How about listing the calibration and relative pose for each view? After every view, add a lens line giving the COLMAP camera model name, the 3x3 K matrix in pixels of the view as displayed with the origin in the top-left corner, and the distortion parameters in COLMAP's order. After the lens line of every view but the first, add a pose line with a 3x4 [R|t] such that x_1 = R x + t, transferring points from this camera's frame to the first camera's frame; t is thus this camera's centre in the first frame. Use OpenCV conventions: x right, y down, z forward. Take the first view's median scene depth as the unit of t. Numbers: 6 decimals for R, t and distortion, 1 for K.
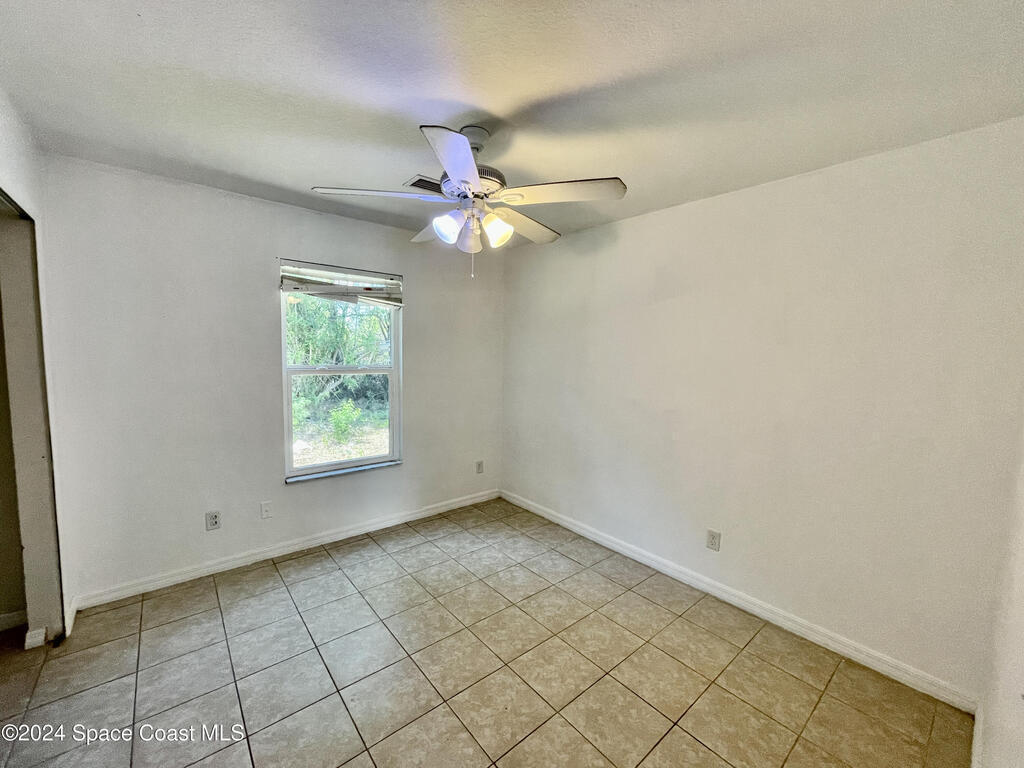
lens RADIAL K [[416.5, 0, 509.5], [0, 416.5, 383.8], [0, 0, 1]] dist [-0.003966, 0.000719]
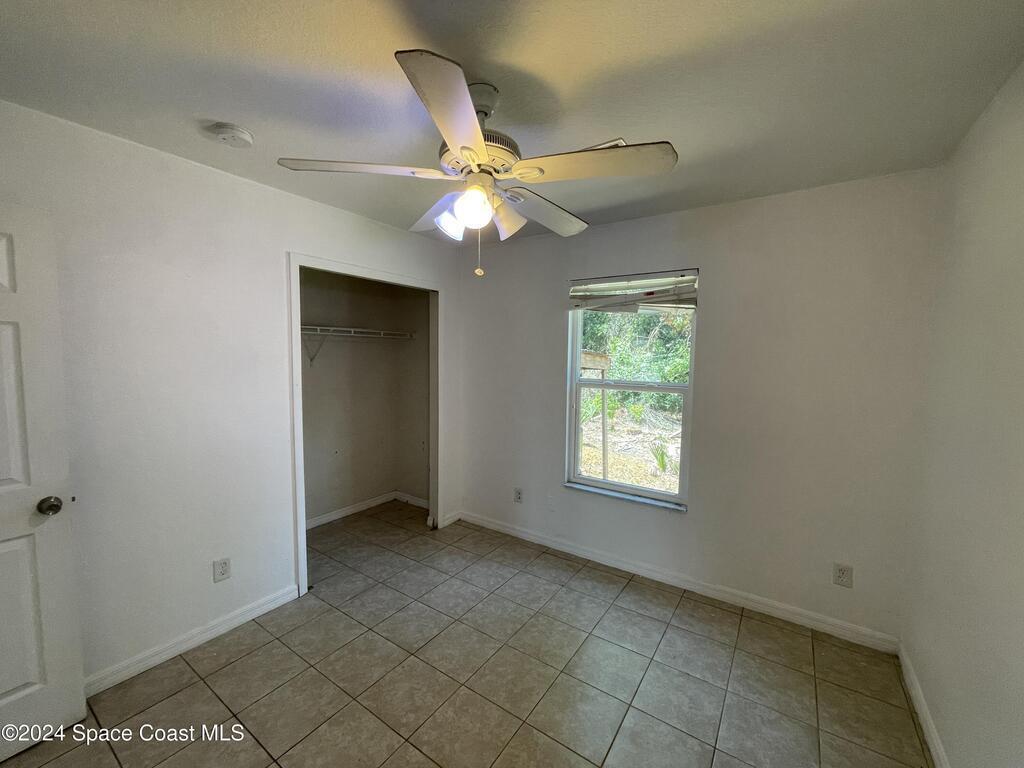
lens RADIAL K [[416.5, 0, 509.1], [0, 416.5, 384.1], [0, 0, 1]] dist [-0.003966, 0.000719]
pose [[0.267660, 0.052074, -0.962105, 0.424829], [-0.087959, 0.995689, 0.029421, -0.041914], [0.959490, 0.076751, 0.271087, 0.507479]]
